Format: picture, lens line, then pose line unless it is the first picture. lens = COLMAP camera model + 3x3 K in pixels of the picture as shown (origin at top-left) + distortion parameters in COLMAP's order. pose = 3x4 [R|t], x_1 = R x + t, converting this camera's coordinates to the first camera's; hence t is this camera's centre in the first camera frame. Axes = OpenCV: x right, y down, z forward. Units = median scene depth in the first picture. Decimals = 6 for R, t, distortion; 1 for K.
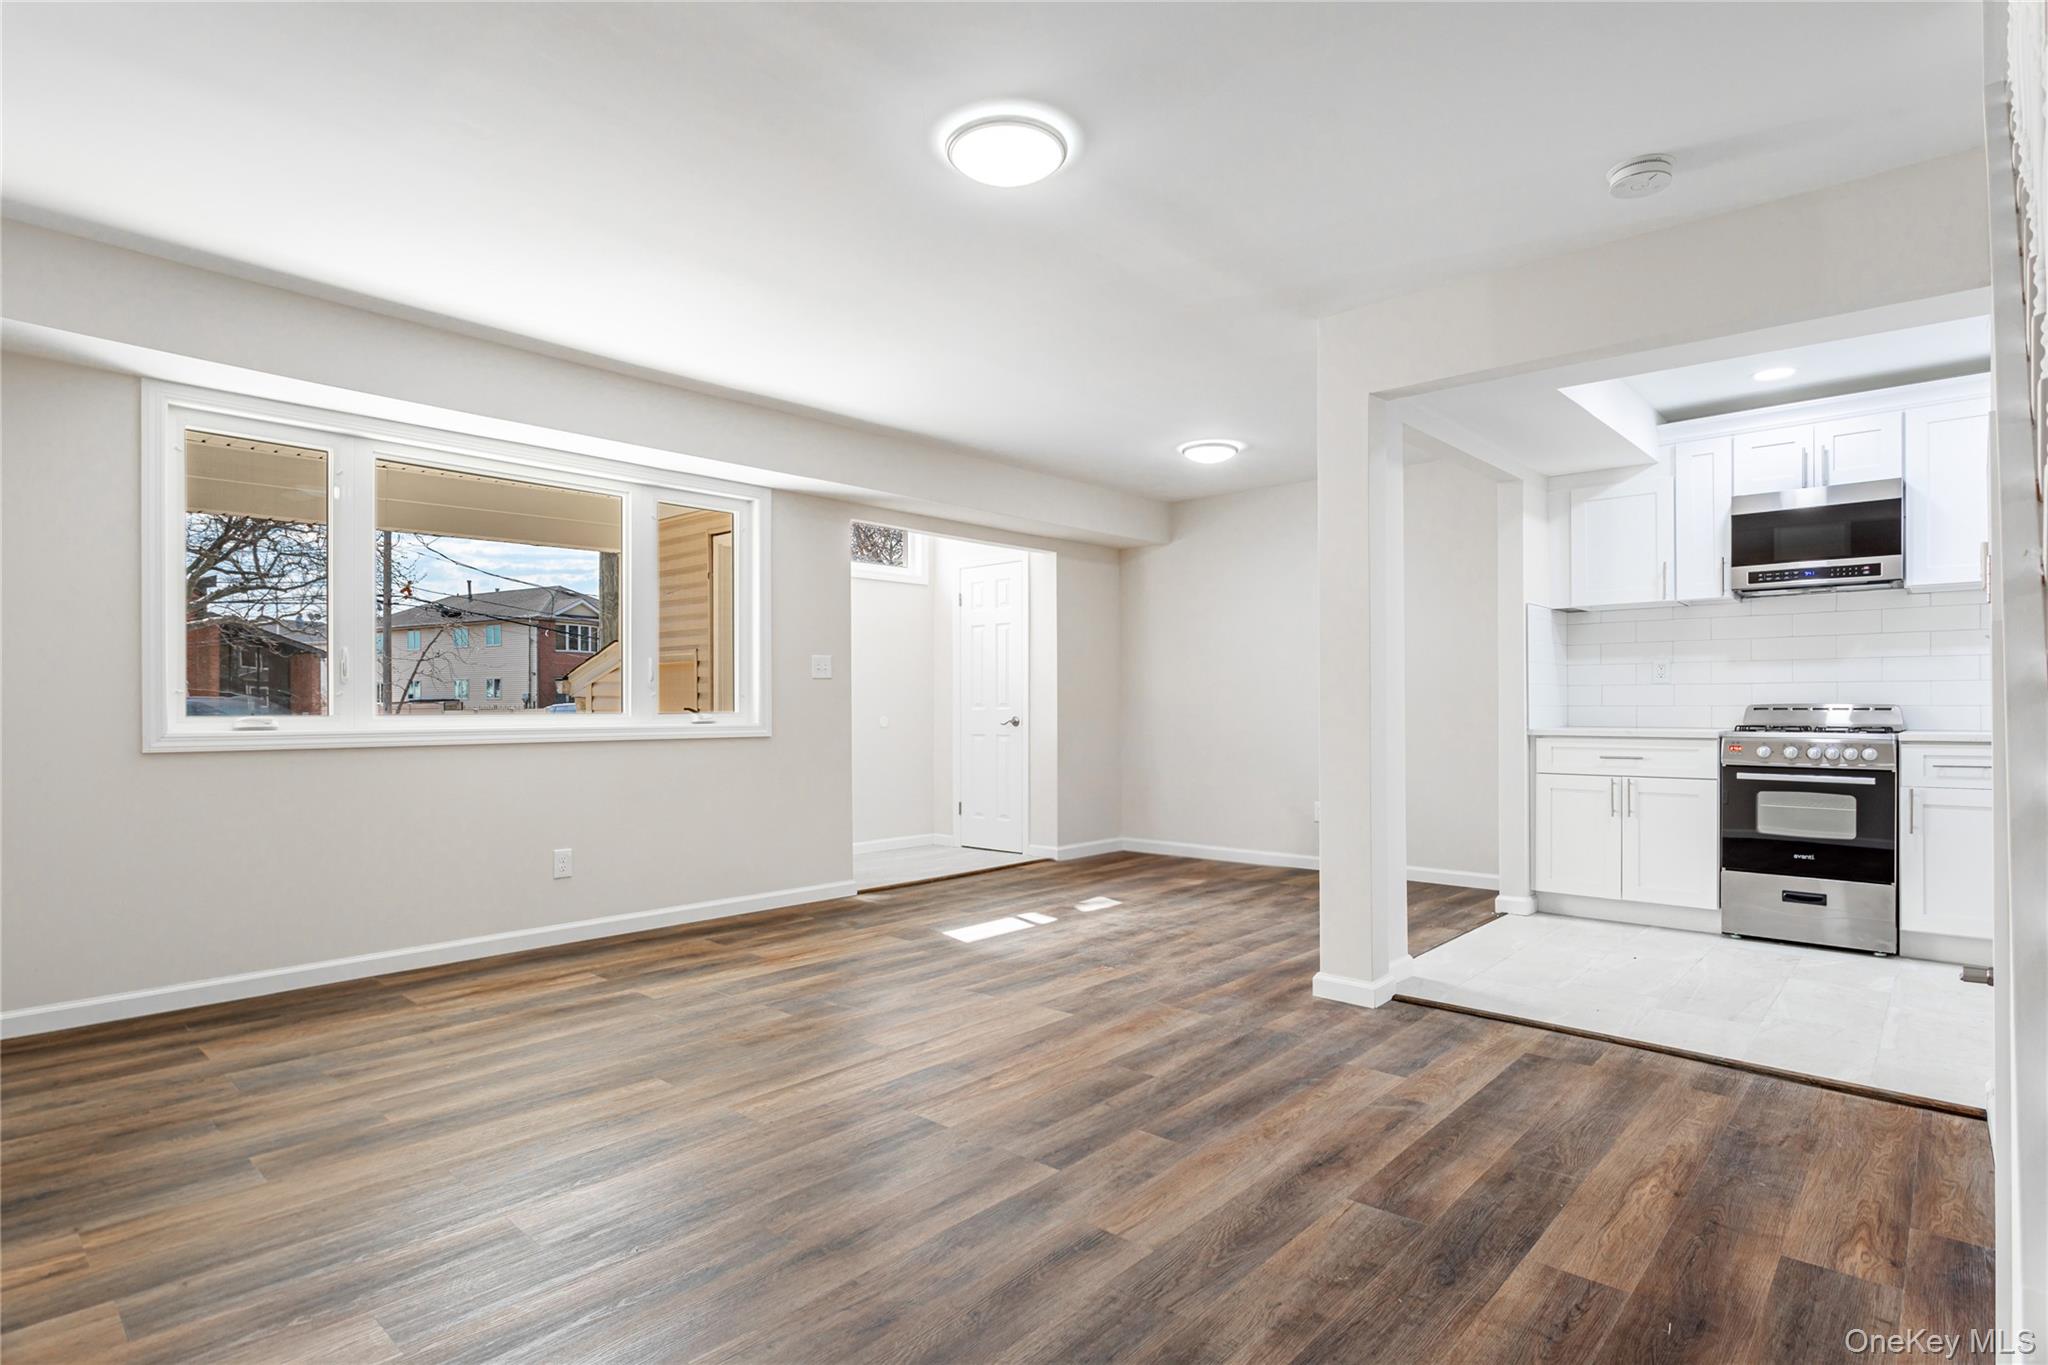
lens RADIAL K [[1062.1, 0, 1044.6], [0, 1062.1, 695.9], [0, 0, 1]] dist [-0.004791, 0.002022]
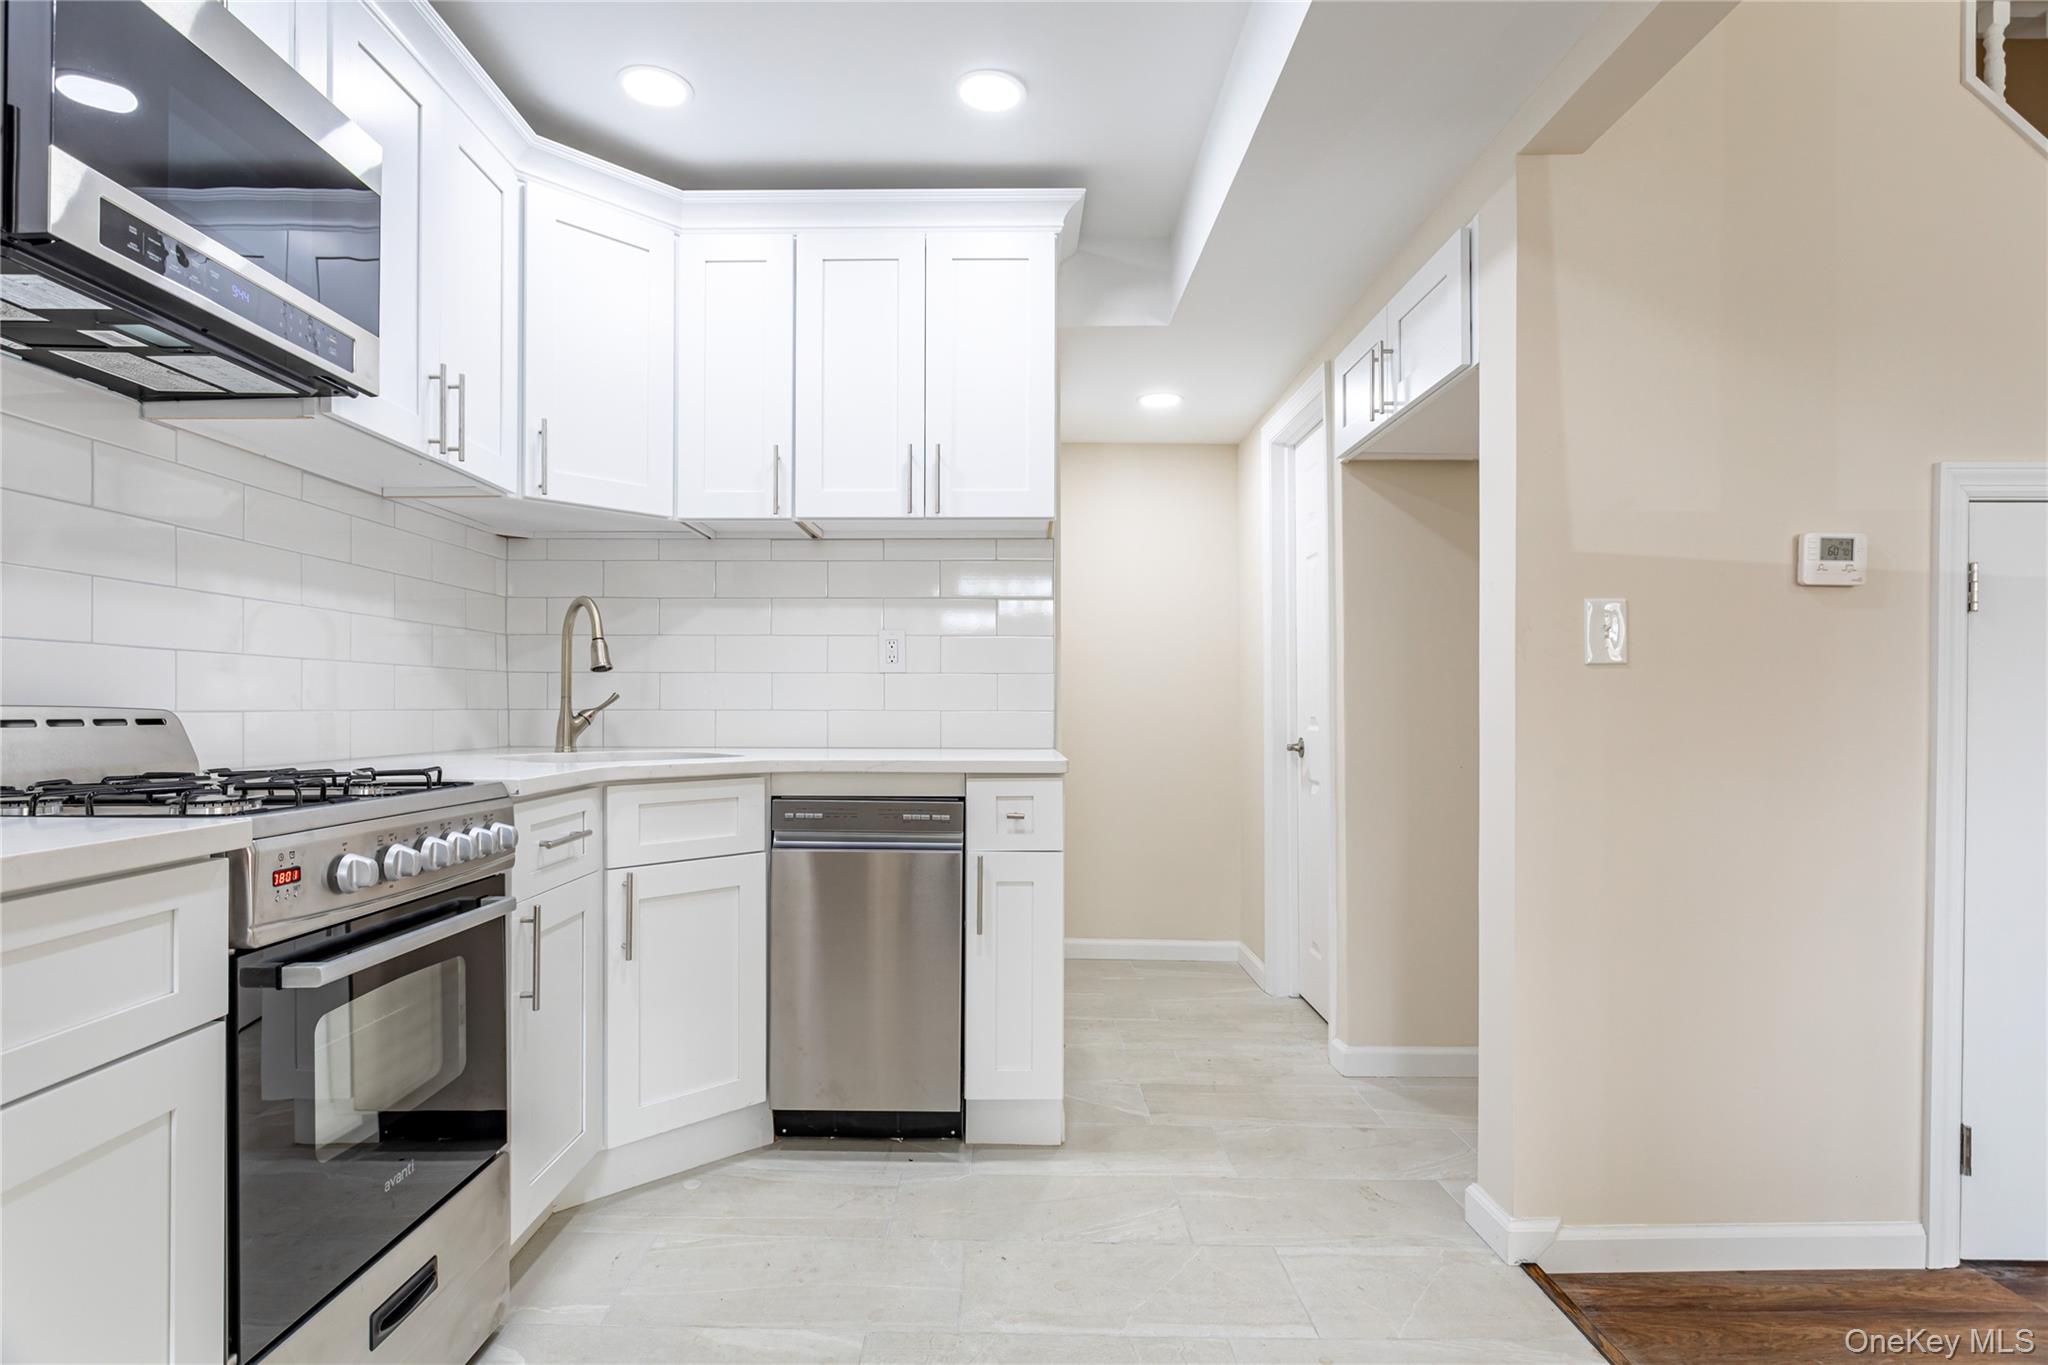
lens RADIAL K [[1055.2, 0, 1021.2], [0, 1055.2, 701.2], [0, 0, 1]] dist [-0.004987, 0.000969]
pose [[-0.665702, 0.003183, 0.746211, 0.413936], [-0.010741, 0.999846, -0.013846, 0.009548], [-0.746140, -0.017233, -0.665566, 1.277544]]
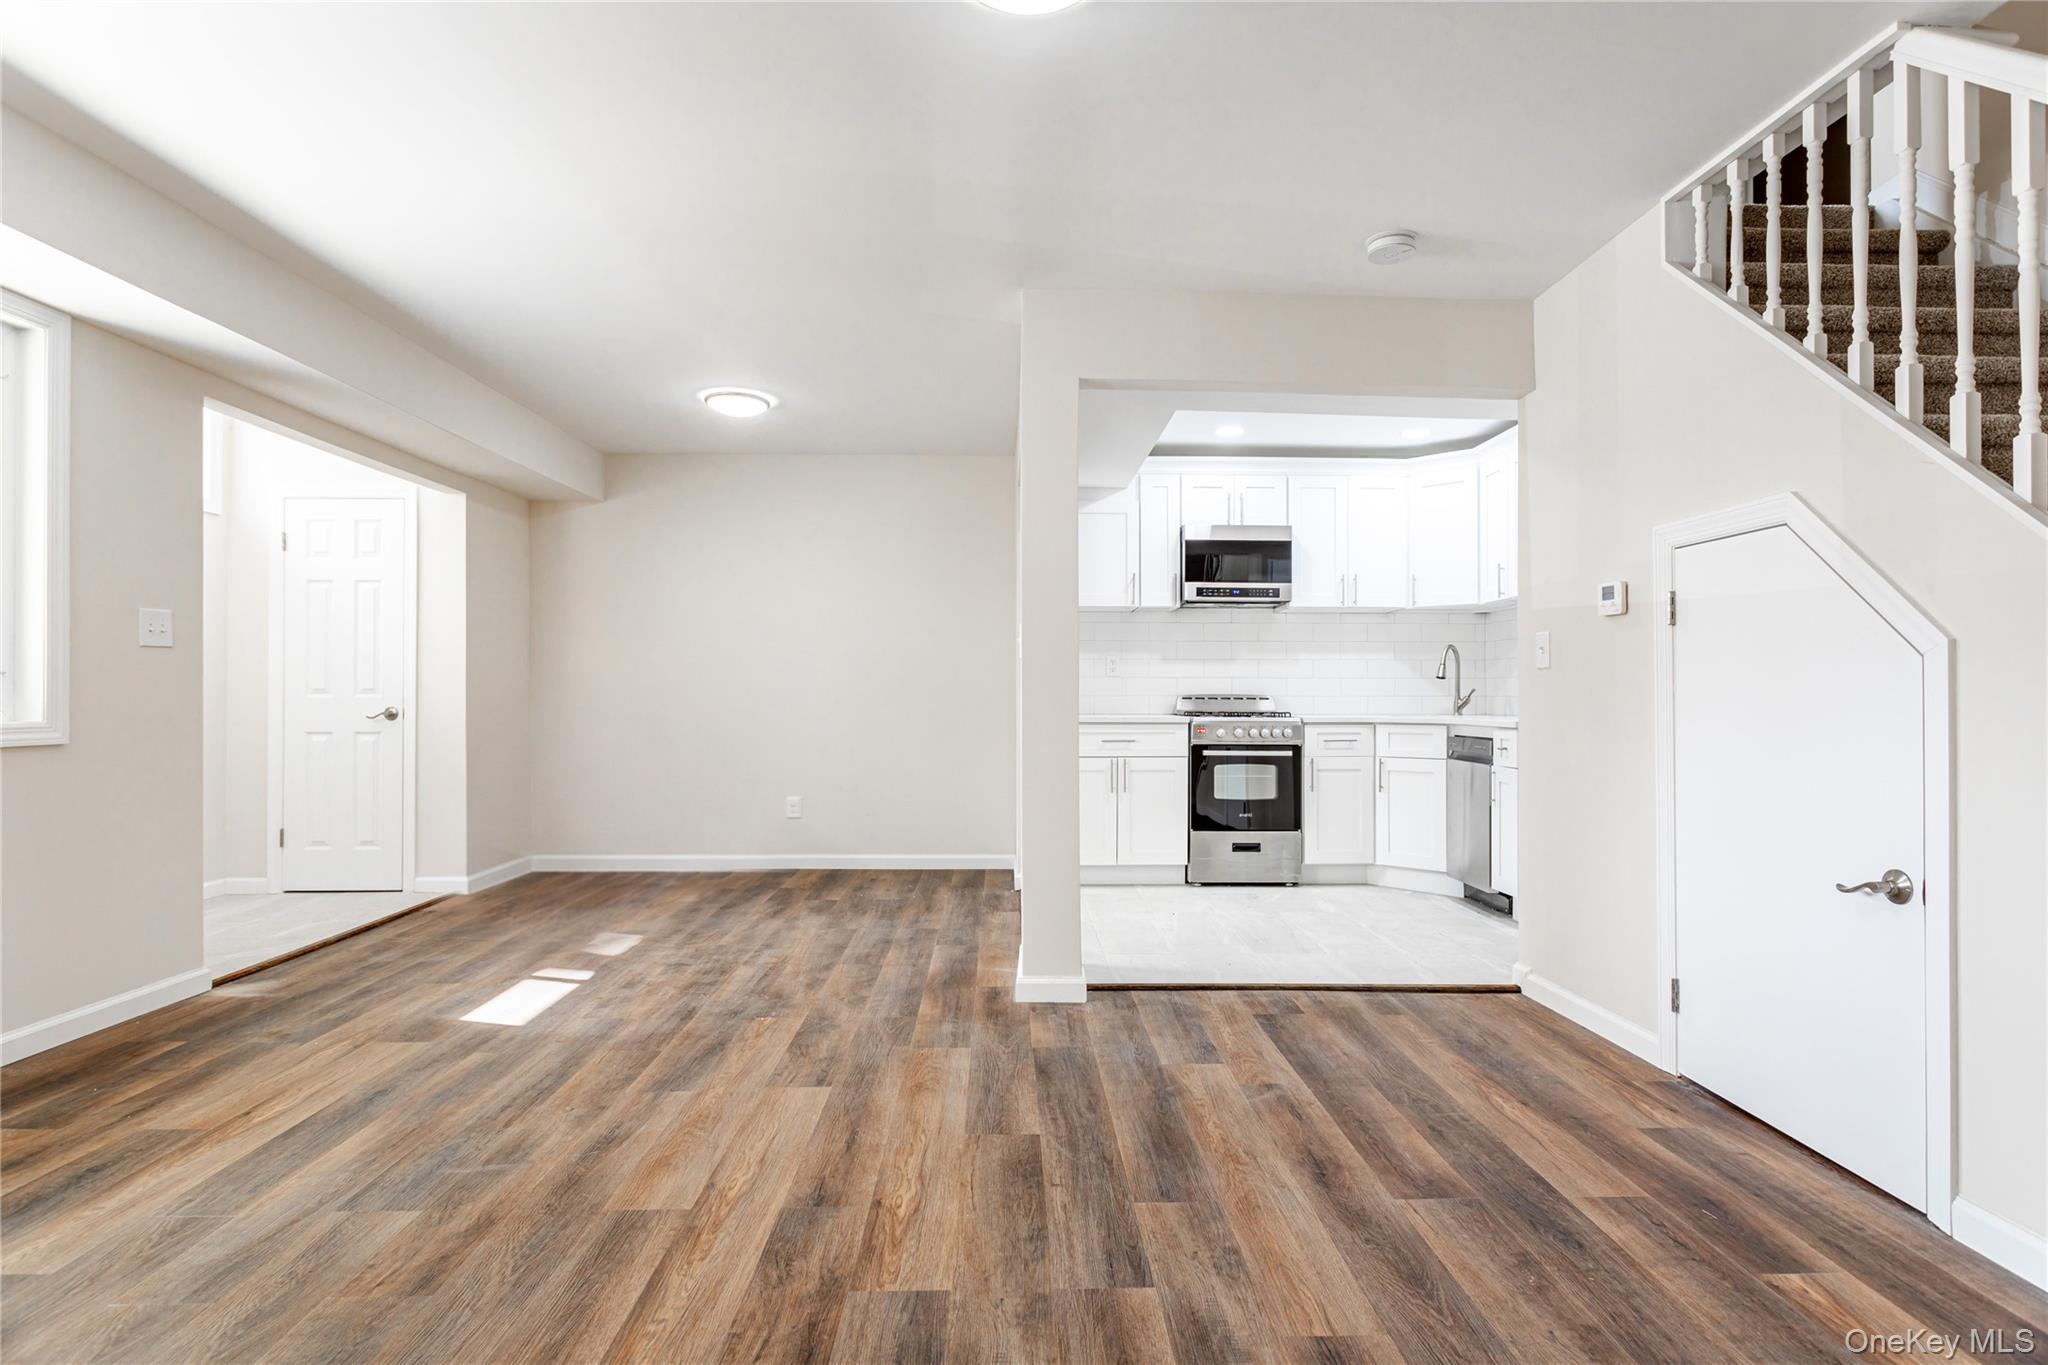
lens RADIAL K [[1028.3, 0, 1051.7], [0, 1028.3, 681.6], [0, 0, 1]] dist [-0.009252, 0.005468]
pose [[0.723438, 0.011718, 0.690290, -0.364414], [-0.010329, 0.999928, -0.006150, 0.002505], [-0.690313, -0.002681, 0.723506, 0.321637]]
